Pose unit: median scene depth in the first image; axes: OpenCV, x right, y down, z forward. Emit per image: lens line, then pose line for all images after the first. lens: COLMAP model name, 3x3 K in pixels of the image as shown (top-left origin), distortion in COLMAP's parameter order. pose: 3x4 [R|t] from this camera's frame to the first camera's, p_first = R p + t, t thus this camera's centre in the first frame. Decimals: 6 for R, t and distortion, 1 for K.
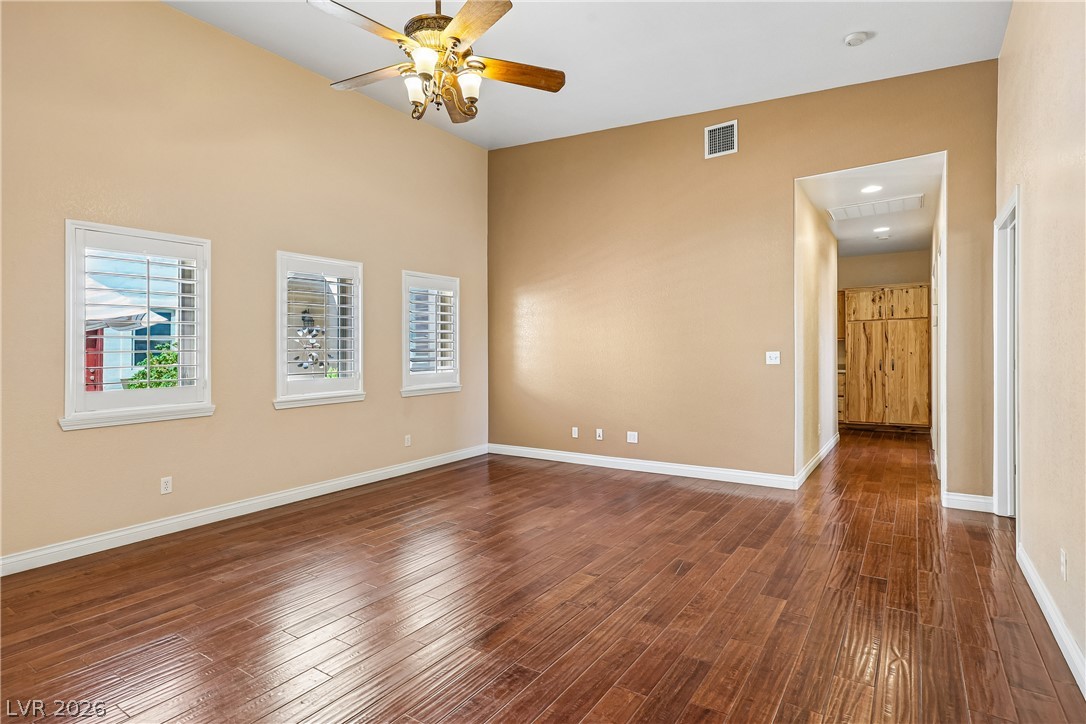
lens RADIAL K [[543.7, 0, 541.0], [0, 543.7, 351.9], [0, 0, 1]] dist [0.005620, 0.000090]
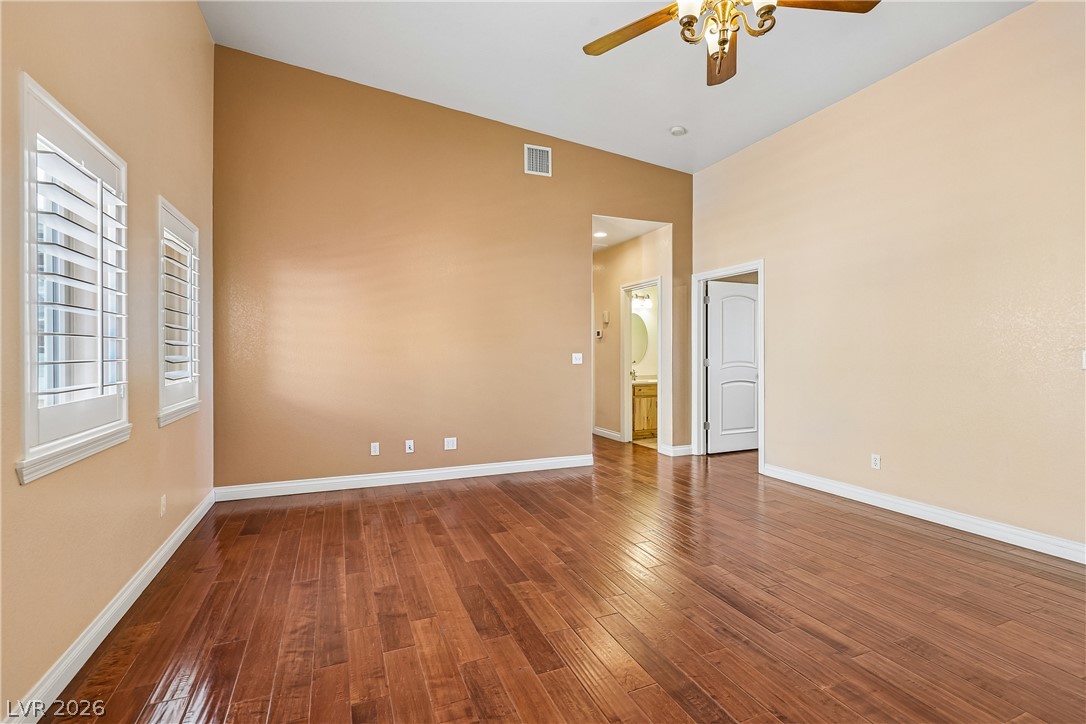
lens RADIAL K [[500.3, 0, 543.6], [0, 500.3, 361.0], [0, 0, 1]] dist [-0.004402, 0.001763]
pose [[0.539595, 0.002961, 0.841920, -0.517786], [-0.007314, 0.999973, 0.001170, 0.014517], [-0.841893, -0.006789, 0.539602, 0.446538]]
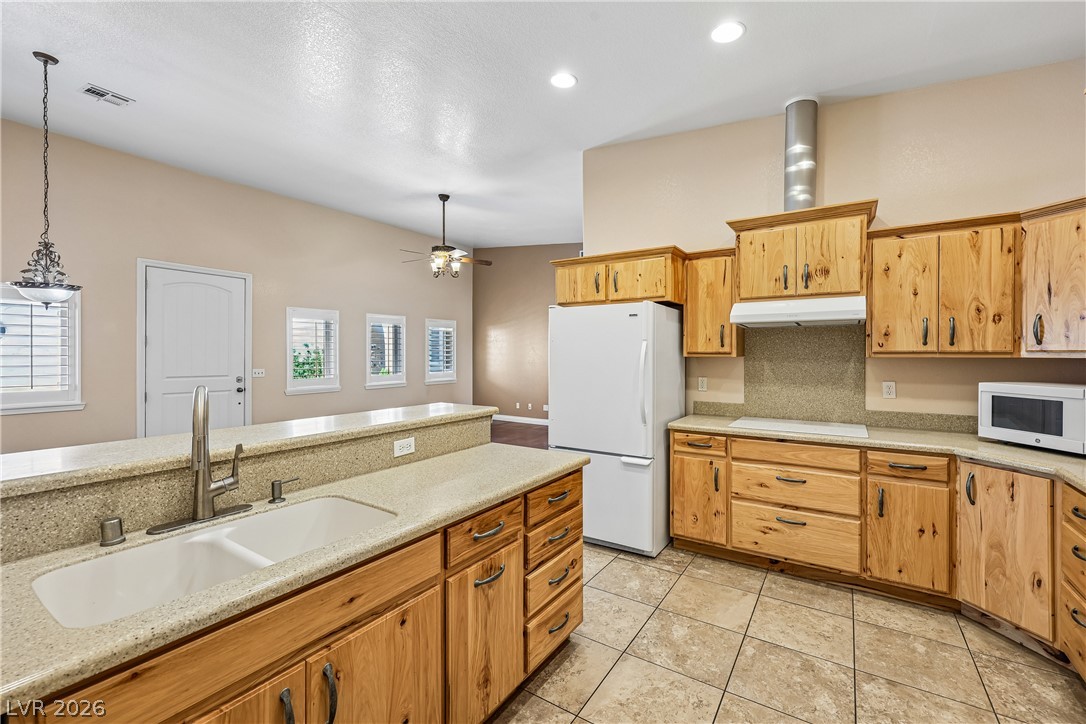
lens RADIAL K [[455.1, 0, 546.7], [0, 455.1, 357.3], [0, 0, 1]] dist [-0.001797, -0.000147]
pose [[0.999516, 0.009274, 0.029696, 0.133776], [-0.009267, 0.999957, -0.000371, -0.020488], [-0.029698, 0.000096, 0.999559, -0.657015]]
